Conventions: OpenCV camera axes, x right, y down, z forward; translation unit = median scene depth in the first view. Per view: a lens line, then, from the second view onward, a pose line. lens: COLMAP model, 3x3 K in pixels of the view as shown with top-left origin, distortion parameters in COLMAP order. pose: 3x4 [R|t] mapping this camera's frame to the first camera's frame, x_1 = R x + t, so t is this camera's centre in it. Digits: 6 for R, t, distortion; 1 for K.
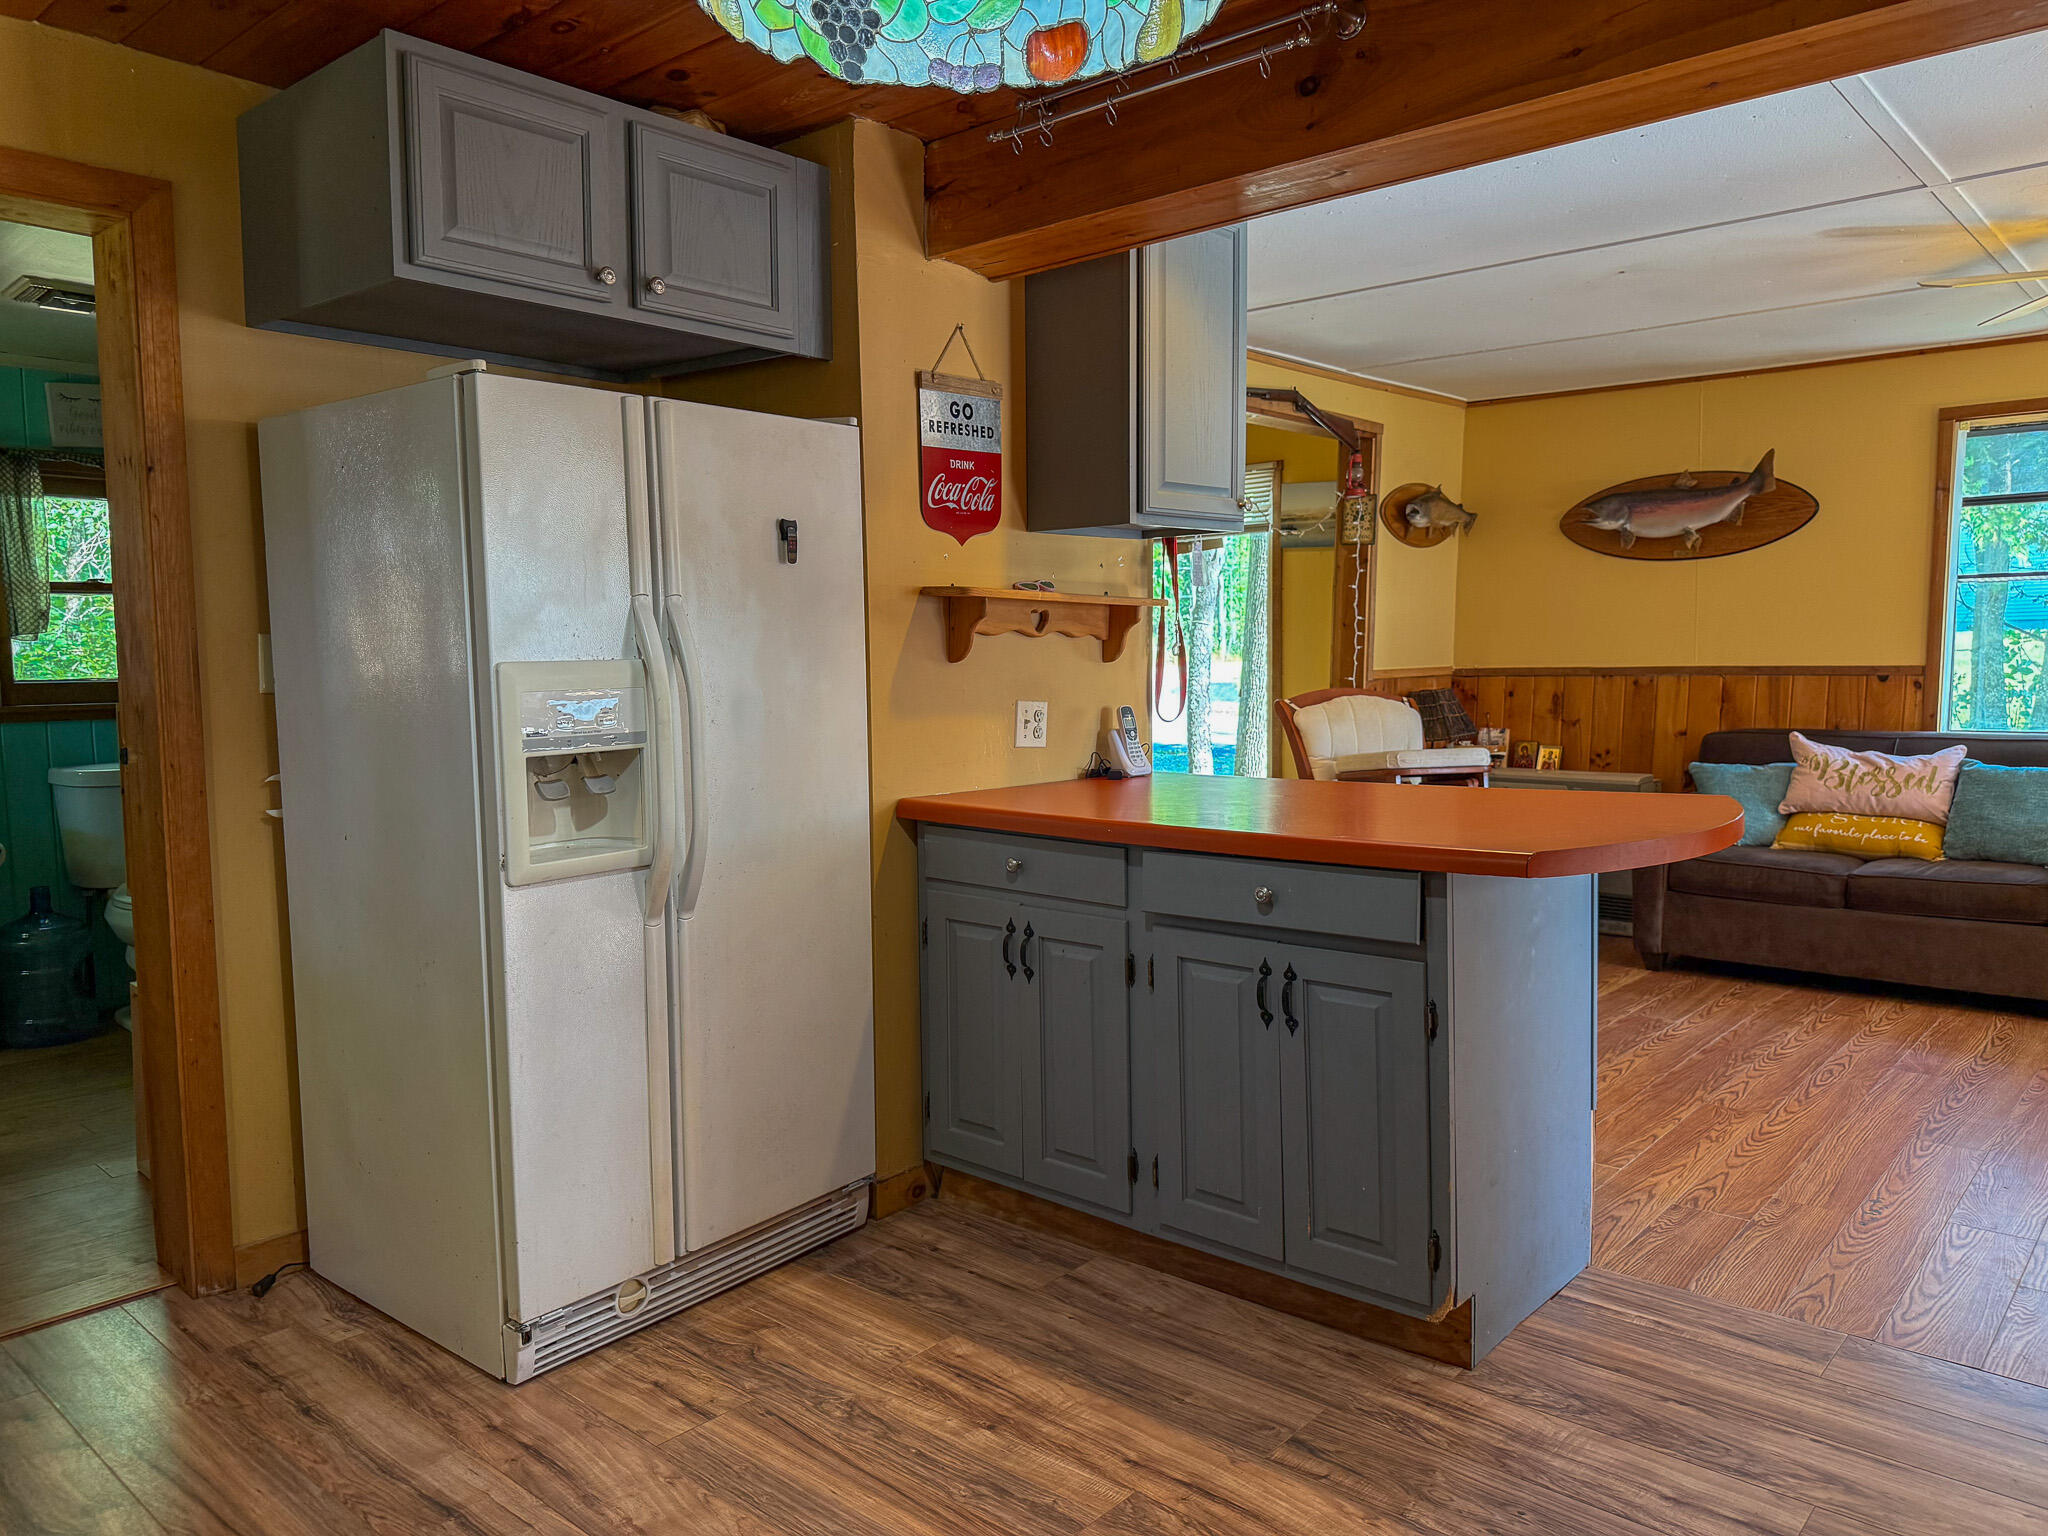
lens RADIAL K [[1445.4, 0, 1015.1], [0, 1445.4, 775.7], [0, 0, 1]] dist [0.060591, -0.077086]
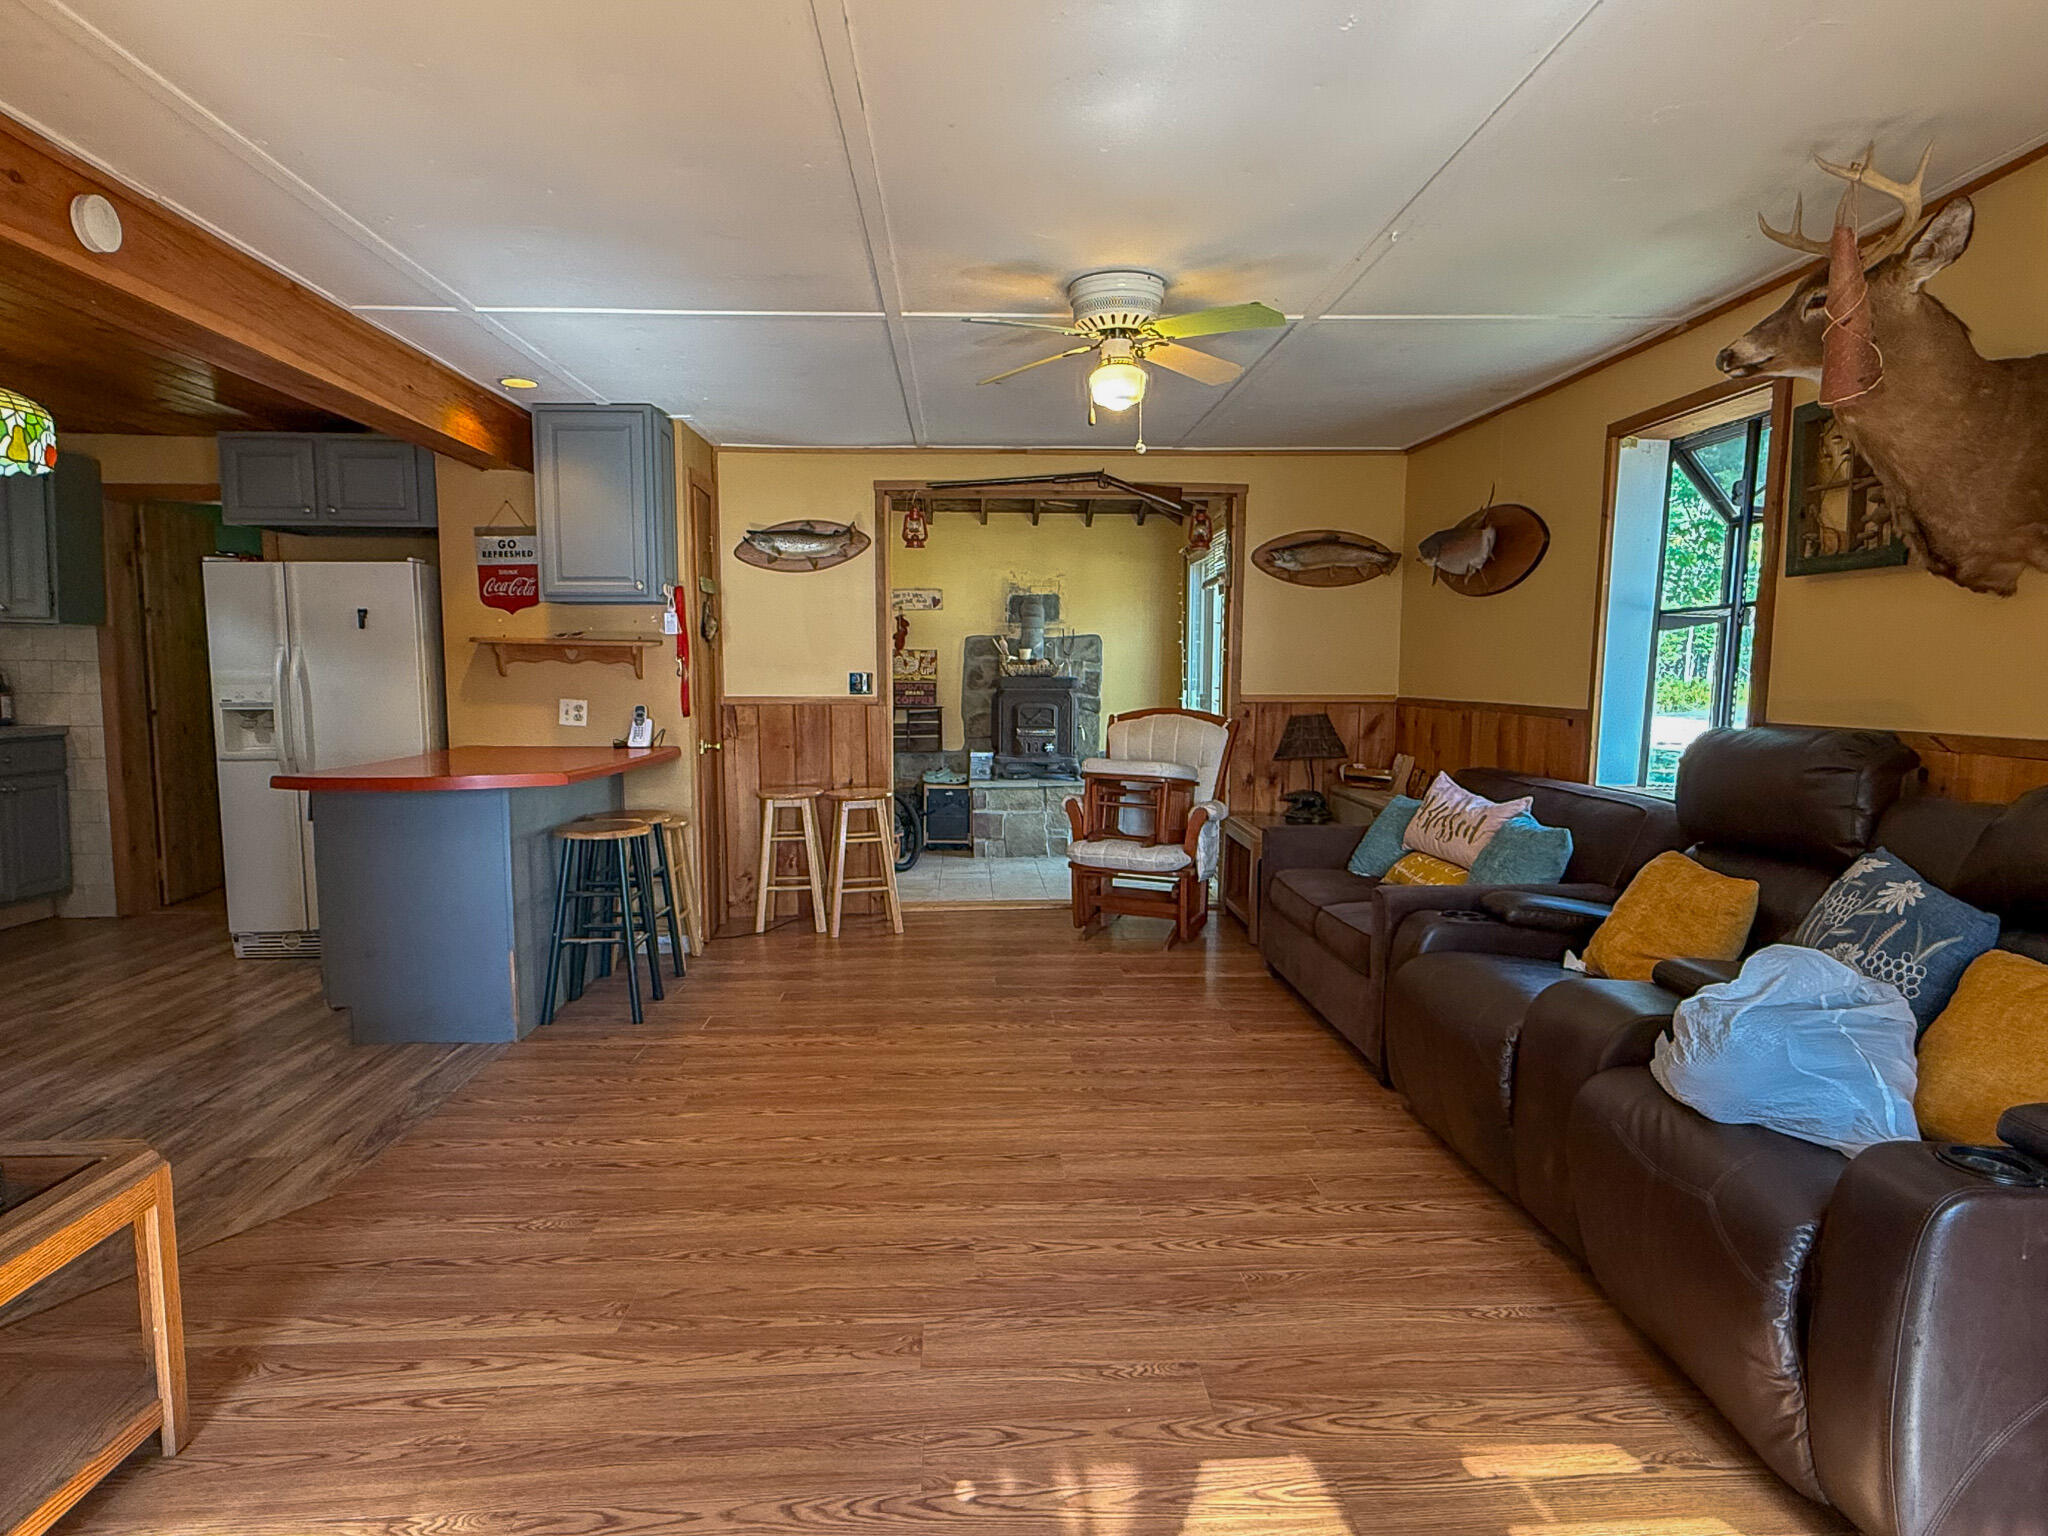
lens RADIAL K [[1185.6, 0, 1016.9], [0, 1185.6, 769.6], [0, 0, 1]] dist [0.004632, -0.003959]
pose [[0.693912, 0.079680, -0.715638, 1.248945], [-0.076265, 0.996401, 0.036991, -0.053090], [0.716010, 0.028910, 0.697491, 0.320507]]
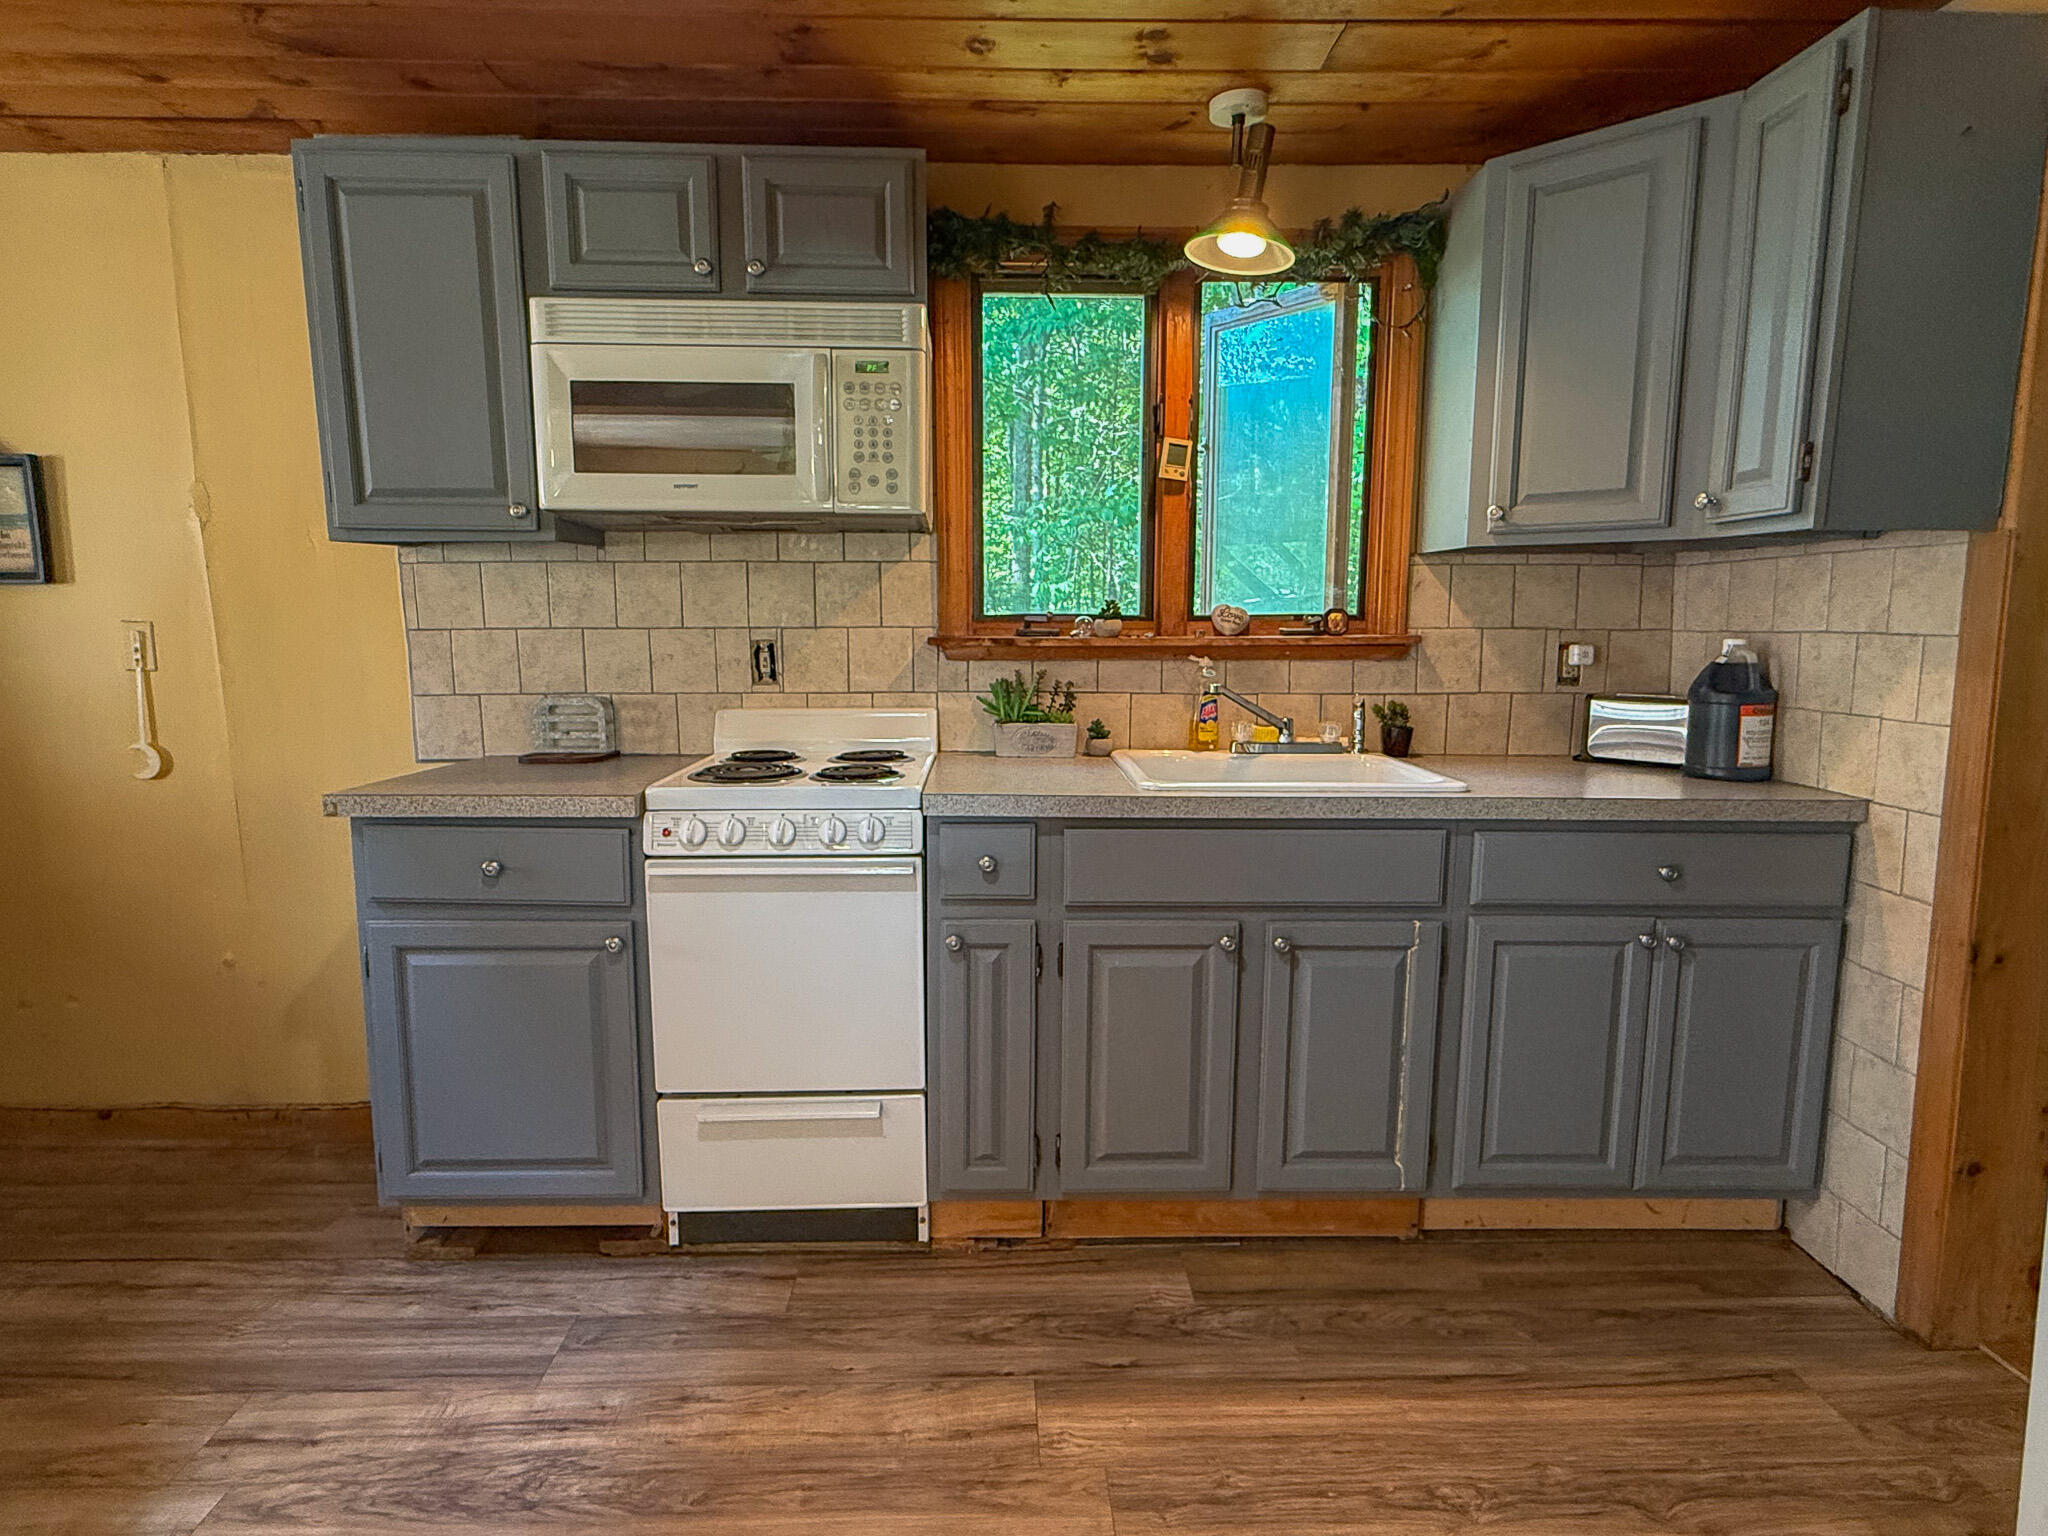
lens RADIAL K [[1103.0, 0, 1015.8], [0, 1103.0, 766.3], [0, 0, 1]] dist [0.001212, -0.001046]
pose [[-0.727462, 0.097422, -0.679196, 0.081340], [-0.051840, 0.979236, 0.195982, -0.061765], [0.684186, 0.177779, -0.707307, 0.584568]]
